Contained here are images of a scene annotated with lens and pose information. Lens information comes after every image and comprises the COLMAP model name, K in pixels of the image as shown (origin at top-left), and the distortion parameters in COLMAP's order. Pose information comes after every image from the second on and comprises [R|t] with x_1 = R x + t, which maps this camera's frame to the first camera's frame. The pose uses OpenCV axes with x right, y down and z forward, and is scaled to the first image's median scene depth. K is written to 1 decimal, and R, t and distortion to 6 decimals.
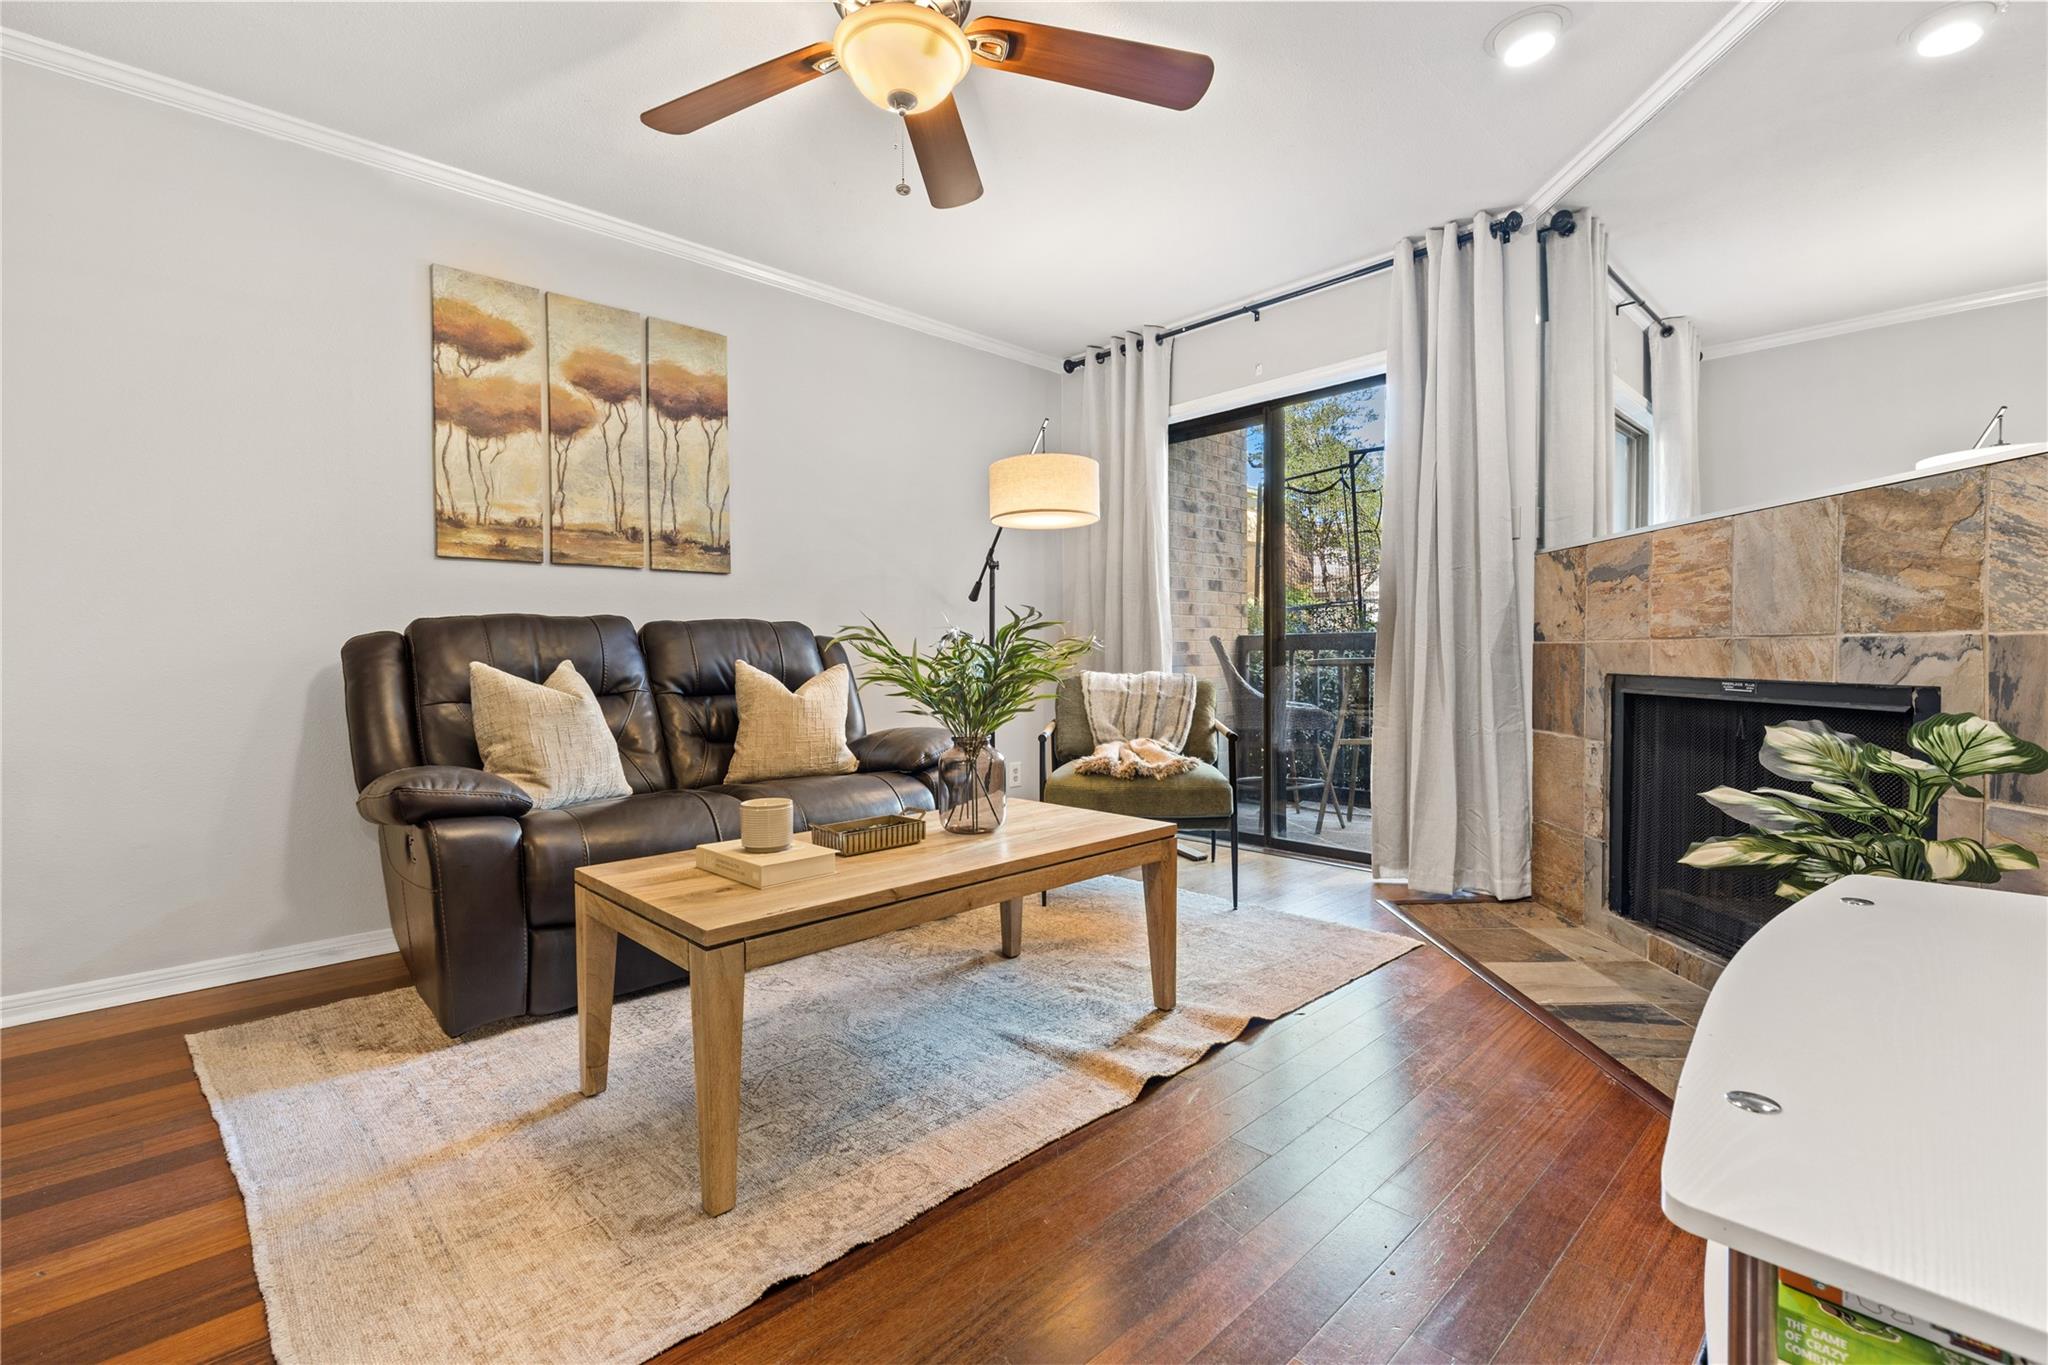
lens RADIAL K [[915.1, 0, 1030.6], [0, 915.1, 668.2], [0, 0, 1]] dist [-0.002191, -0.000306]
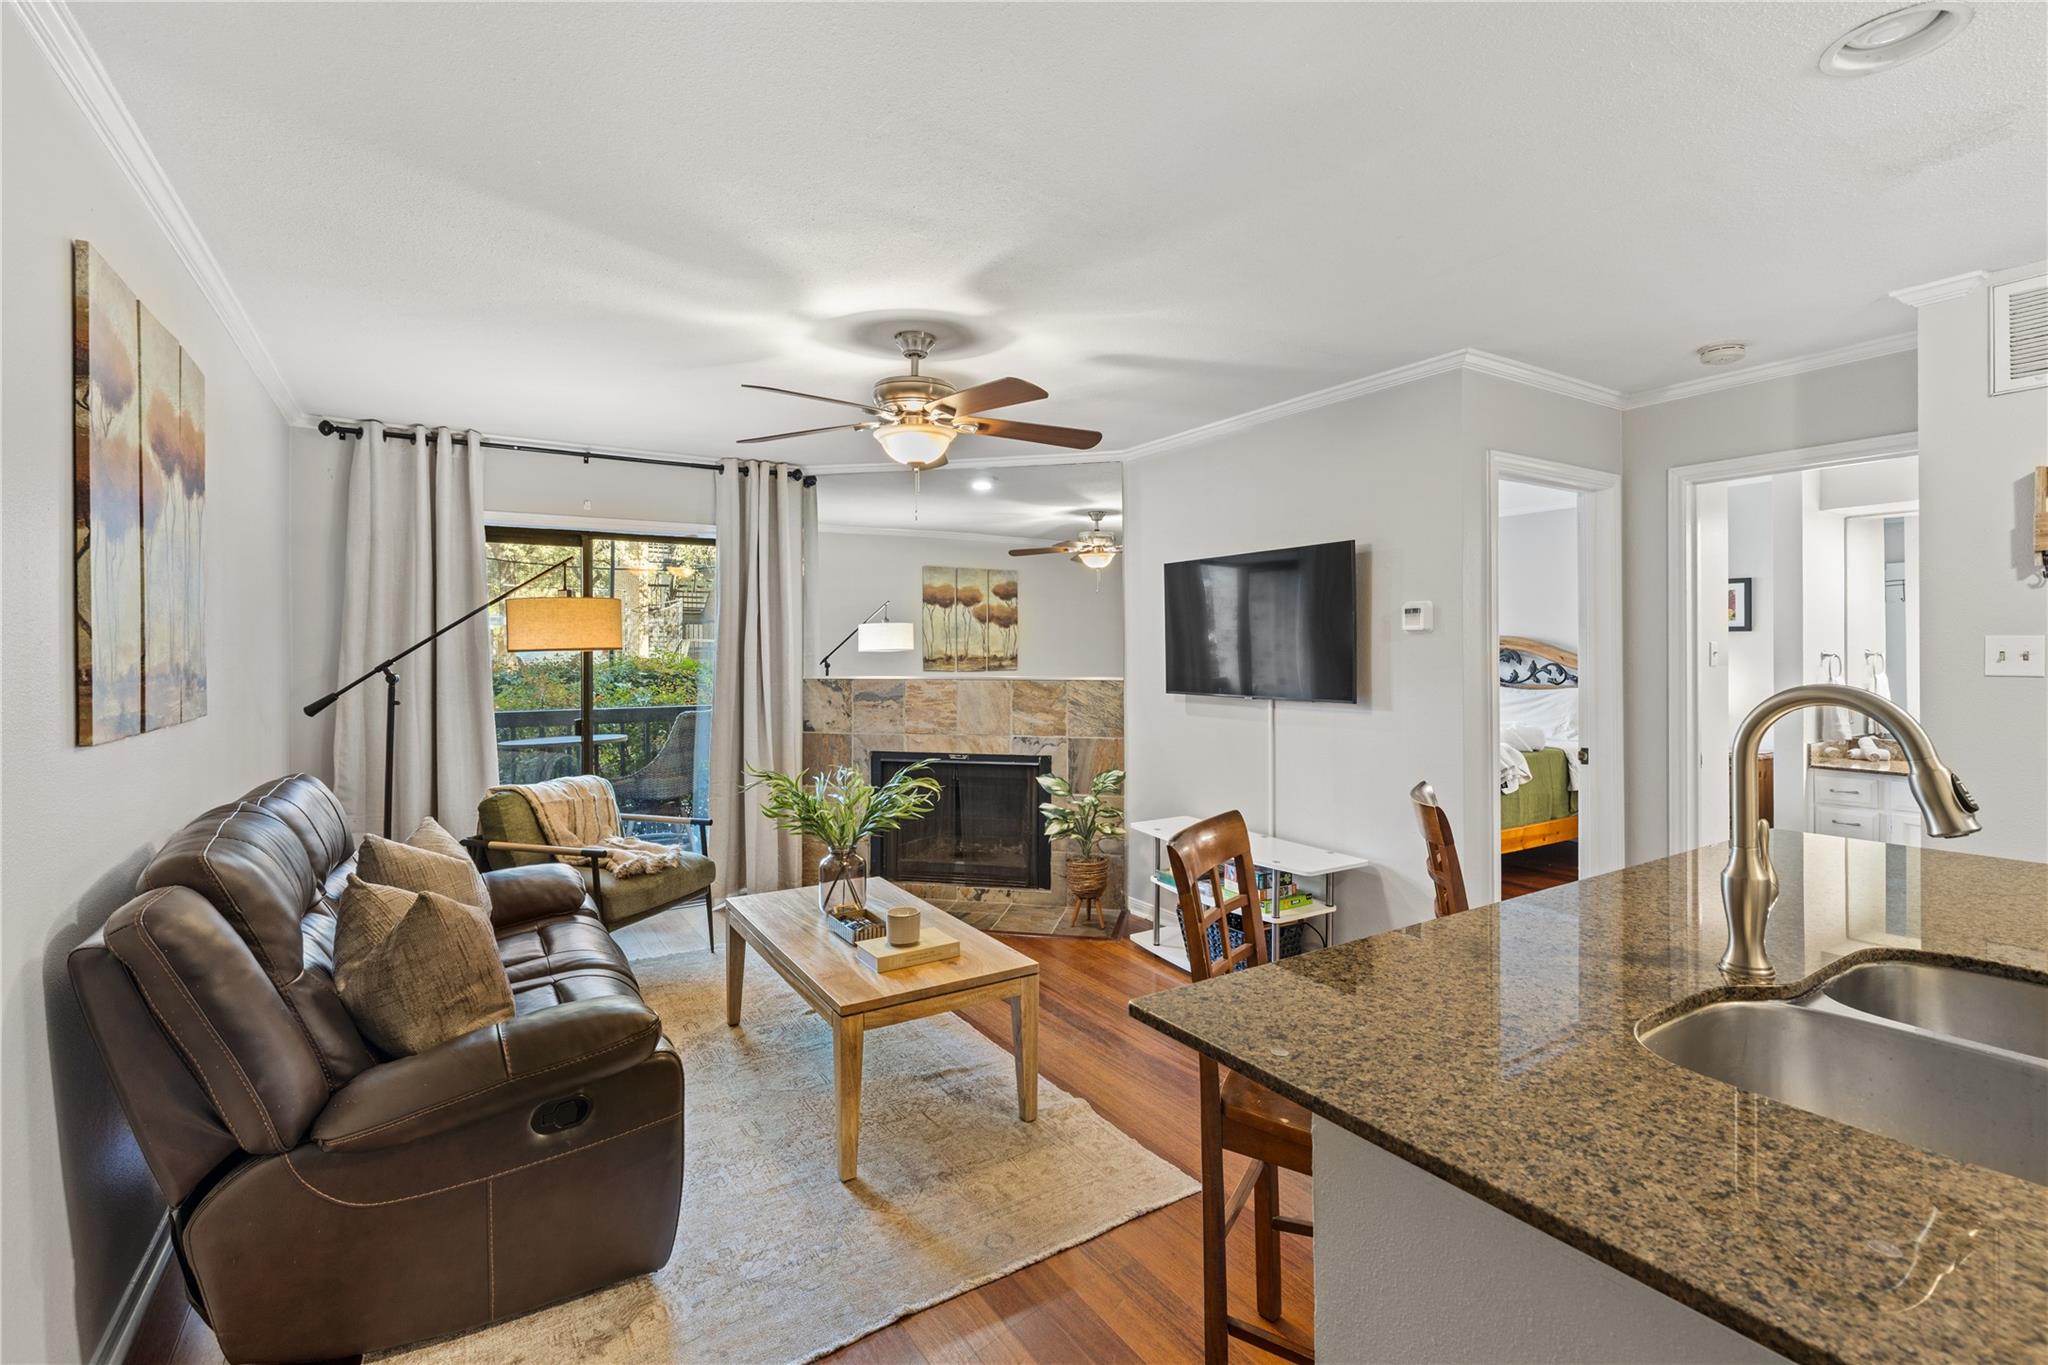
lens RADIAL K [[915.1, 0, 1039.9], [0, 915.1, 641.2], [0, 0, 1]] dist [-0.002191, -0.000306]
pose [[0.192170, 0.017732, 0.981201, -1.098048], [0.014522, 0.999676, -0.020910, -0.168379], [-0.981254, 0.018268, 0.191850, 0.298860]]
